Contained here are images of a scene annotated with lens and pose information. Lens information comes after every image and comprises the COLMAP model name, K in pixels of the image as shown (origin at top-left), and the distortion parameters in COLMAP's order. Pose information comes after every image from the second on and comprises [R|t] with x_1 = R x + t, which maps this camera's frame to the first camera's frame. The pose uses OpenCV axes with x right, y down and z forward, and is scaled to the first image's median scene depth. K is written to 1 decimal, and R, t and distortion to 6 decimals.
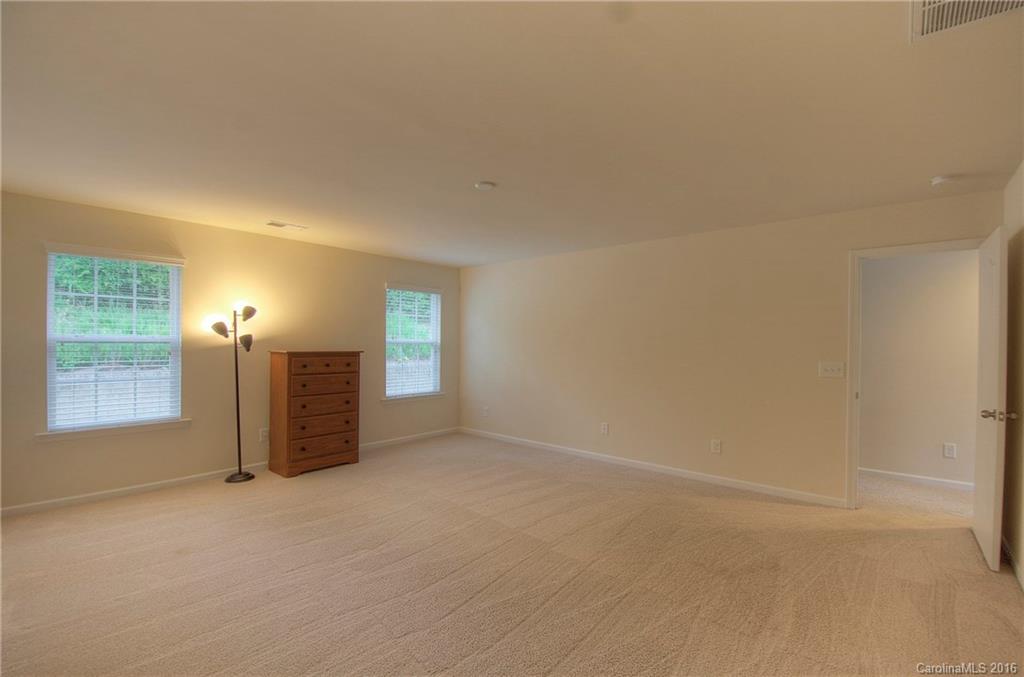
lens RADIAL K [[453.8, 0, 521.2], [0, 453.8, 342.7], [0, 0, 1]] dist [-0.017931, -0.001991]
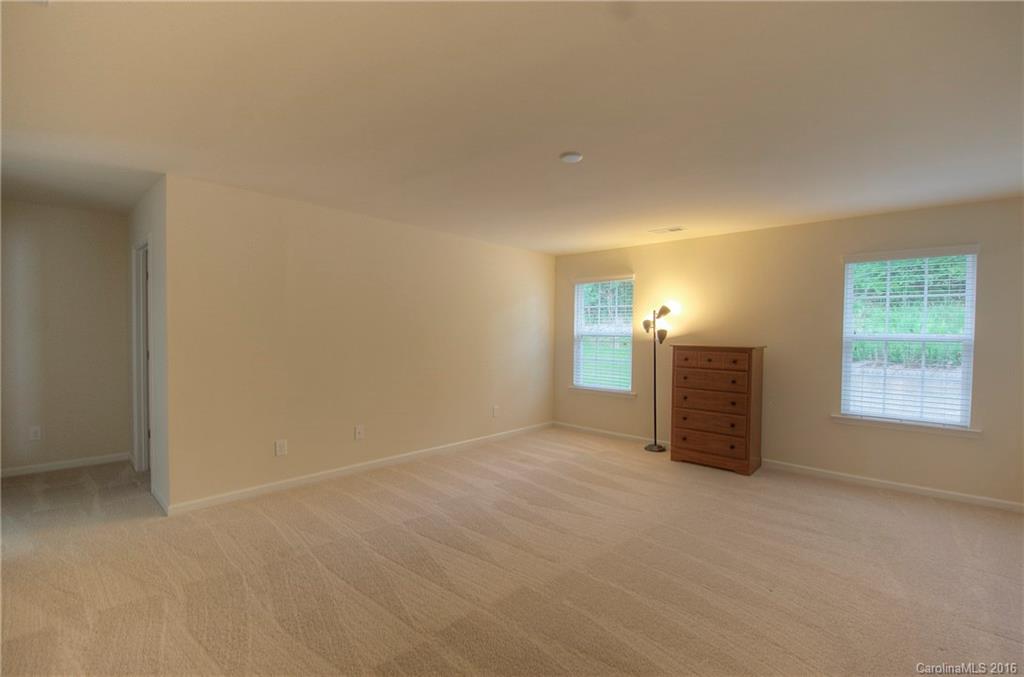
lens RADIAL K [[453.8, 0, 519.8], [0, 453.8, 340.2], [0, 0, 1]] dist [-0.017931, -0.001991]
pose [[-0.051022, 0.008523, -0.998661, 0.555903], [-0.012728, 0.999877, 0.009183, 0.003058], [0.998616, 0.013179, -0.050907, 0.645548]]
